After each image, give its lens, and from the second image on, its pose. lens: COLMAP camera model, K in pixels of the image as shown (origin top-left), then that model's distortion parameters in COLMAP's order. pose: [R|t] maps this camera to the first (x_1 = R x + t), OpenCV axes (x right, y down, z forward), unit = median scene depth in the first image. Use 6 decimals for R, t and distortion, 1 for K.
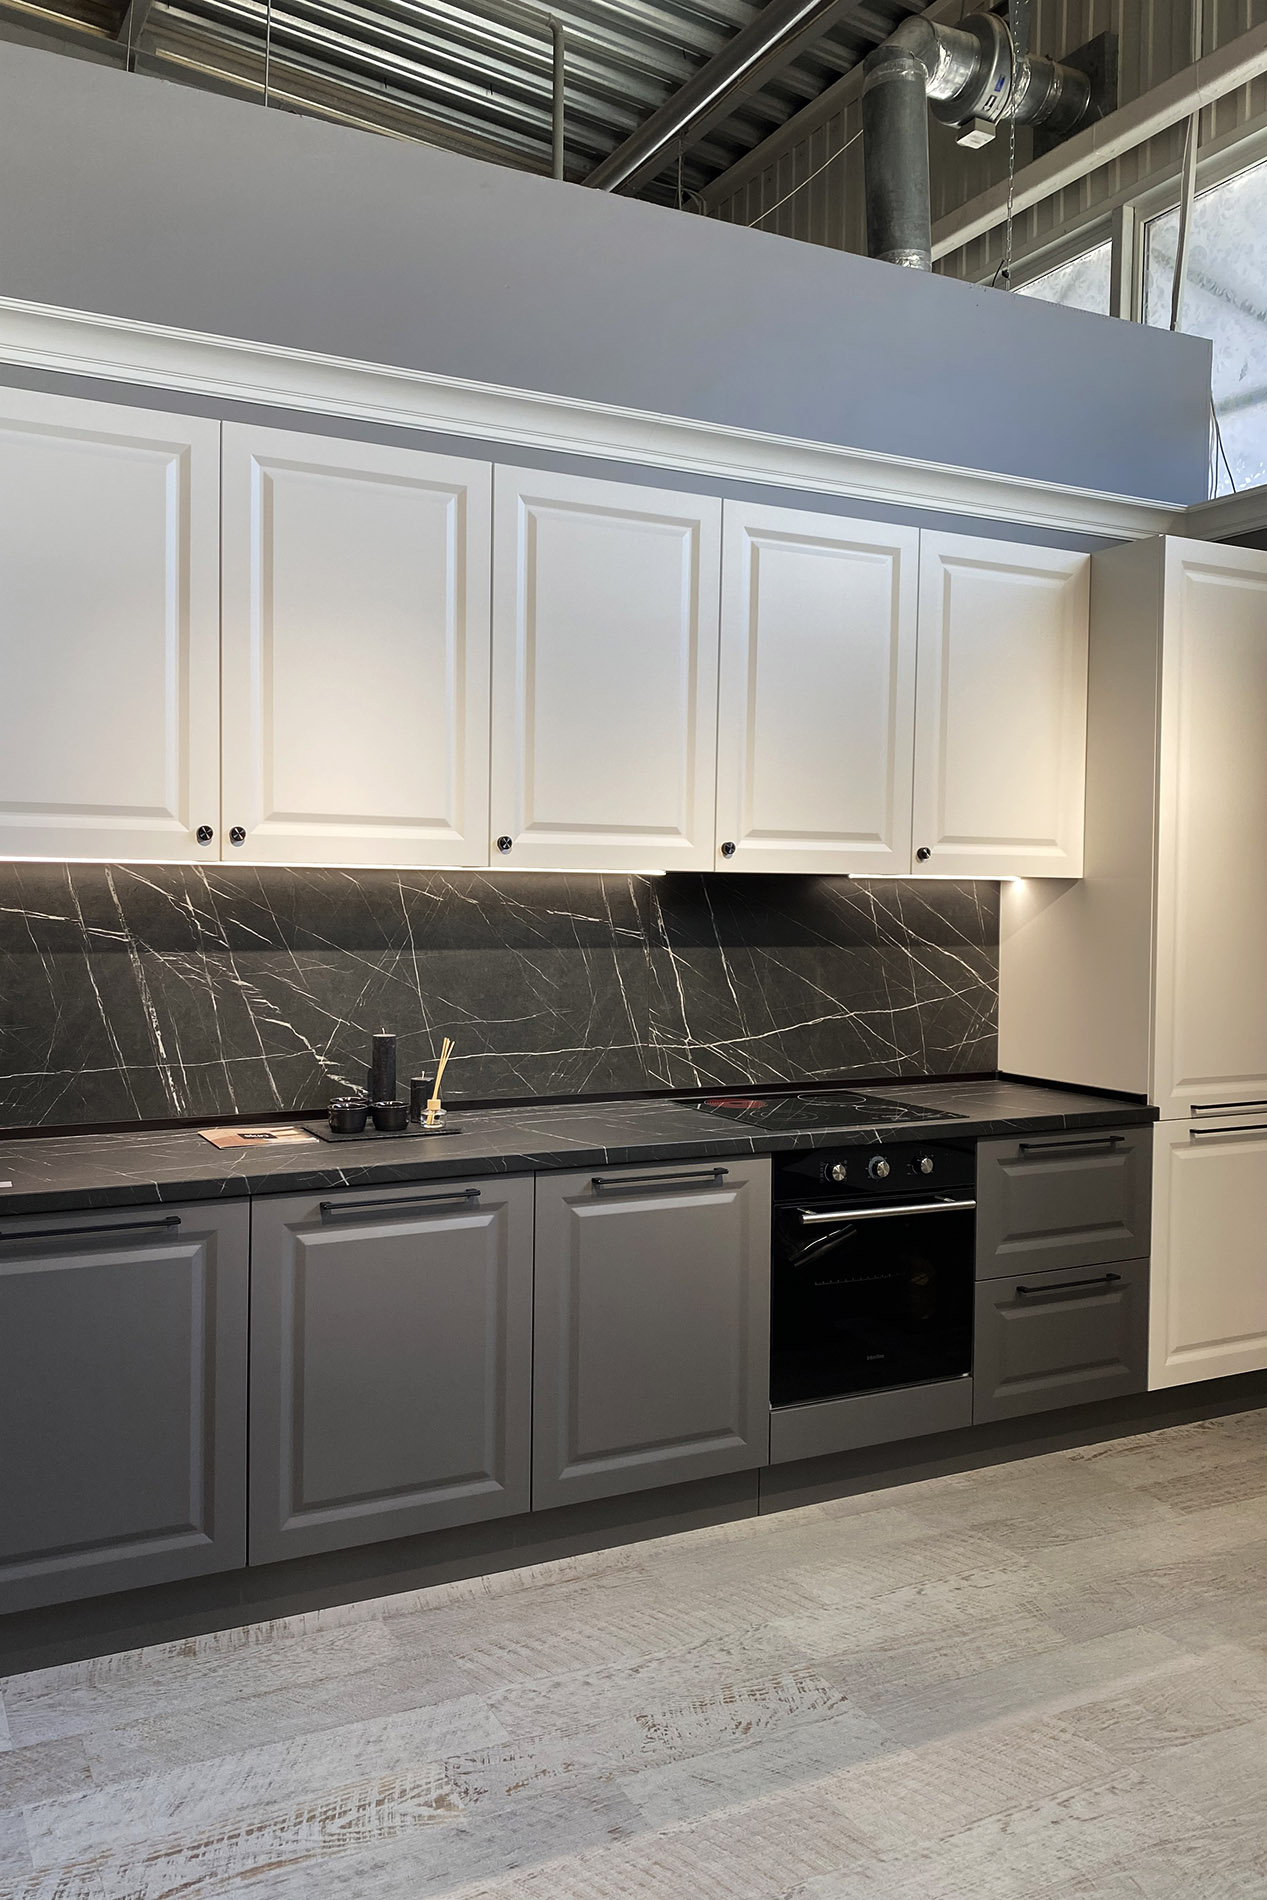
lens RADIAL K [[1455.4, 0, 623.3], [0, 1455.4, 934.9], [0, 0, 1]] dist [0.011812, -0.023678]
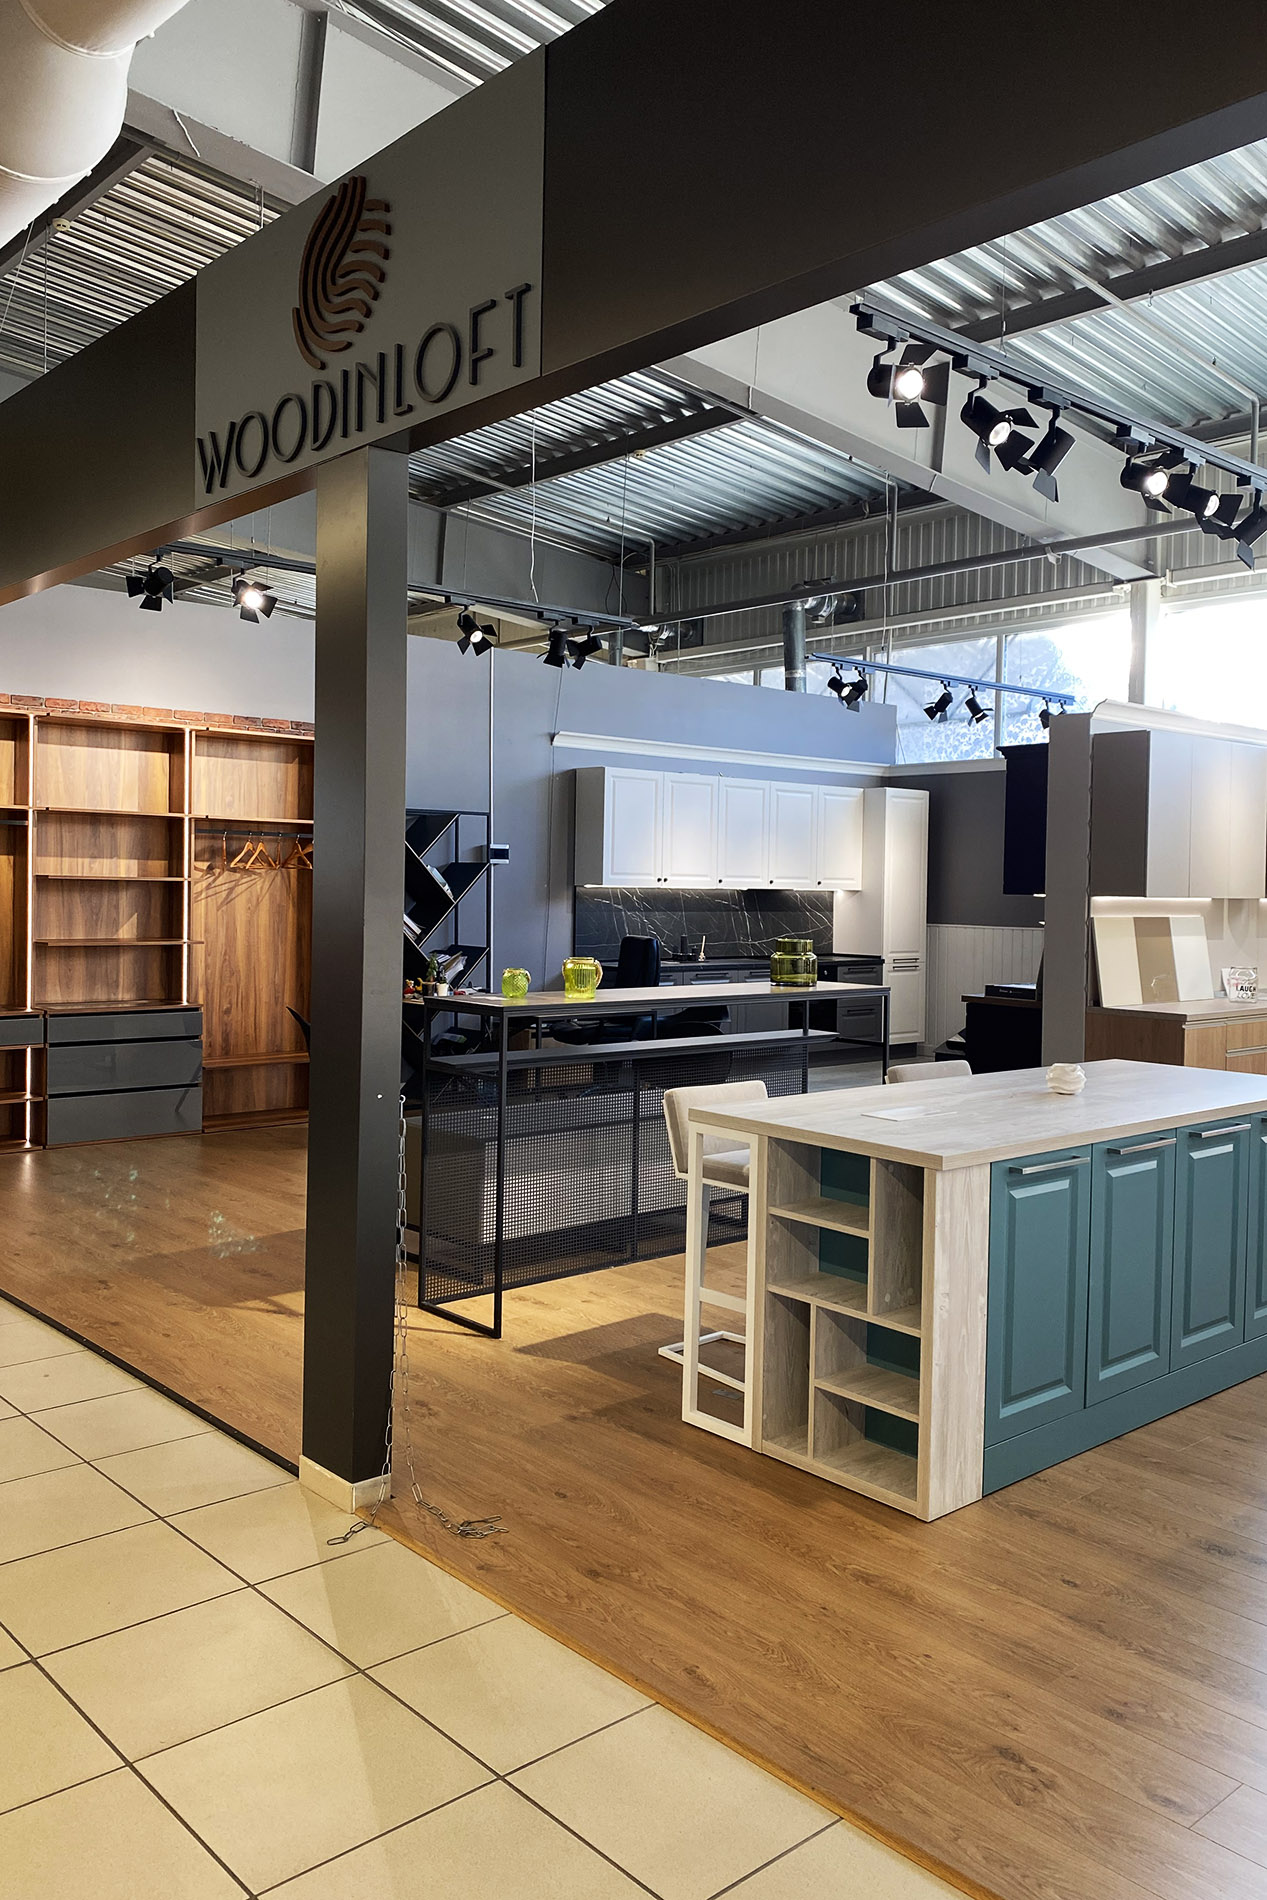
lens RADIAL K [[1455.4, 0, 638.0], [0, 1455.4, 955.9], [0, 0, 1]] dist [0.011812, -0.023678]
pose [[0.969101, -0.001993, 0.246658, -1.006756], [-0.005259, 0.999573, 0.028739, 0.015678], [-0.246610, -0.029148, 0.968676, -2.102876]]
